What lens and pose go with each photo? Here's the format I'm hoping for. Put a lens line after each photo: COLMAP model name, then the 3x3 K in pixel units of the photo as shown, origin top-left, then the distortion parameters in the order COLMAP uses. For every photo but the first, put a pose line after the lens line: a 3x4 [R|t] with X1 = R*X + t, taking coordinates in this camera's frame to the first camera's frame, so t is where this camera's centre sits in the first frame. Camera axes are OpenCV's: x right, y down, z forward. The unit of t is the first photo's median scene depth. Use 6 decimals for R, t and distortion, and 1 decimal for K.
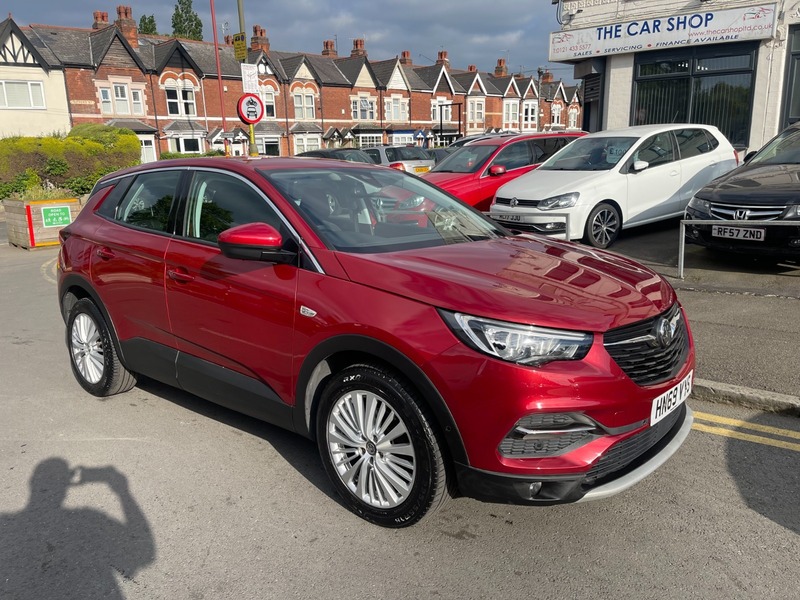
lens RADIAL K [[606.4, 0, 396.3], [0, 606.4, 297.0], [0, 0, 1]] dist [0.076339, -0.105499]
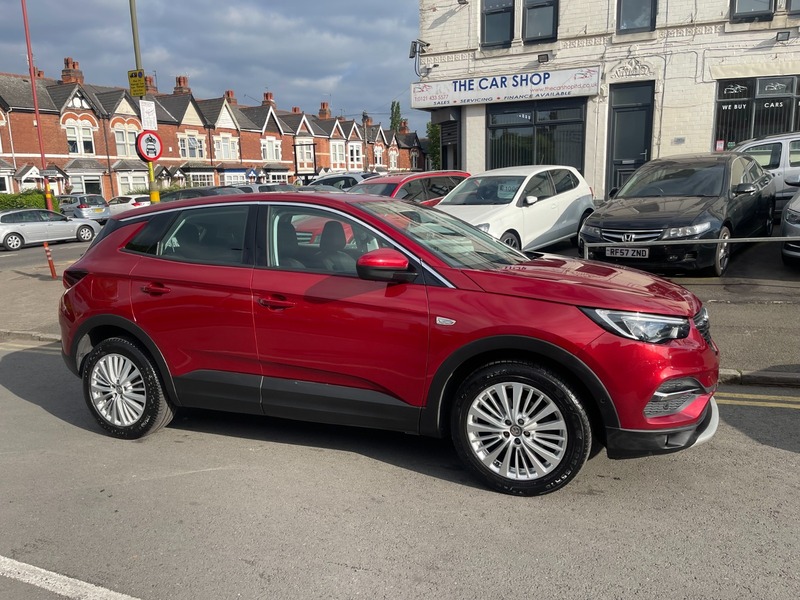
lens RADIAL K [[606.4, 0, 396.3], [0, 606.4, 297.0], [0, 0, 1]] dist [0.076339, -0.105499]
pose [[0.956547, -0.055743, 0.286201, -0.112704], [0.073026, 0.996073, -0.050066, 0.005776], [-0.282286, 0.068791, 0.956861, -0.017596]]
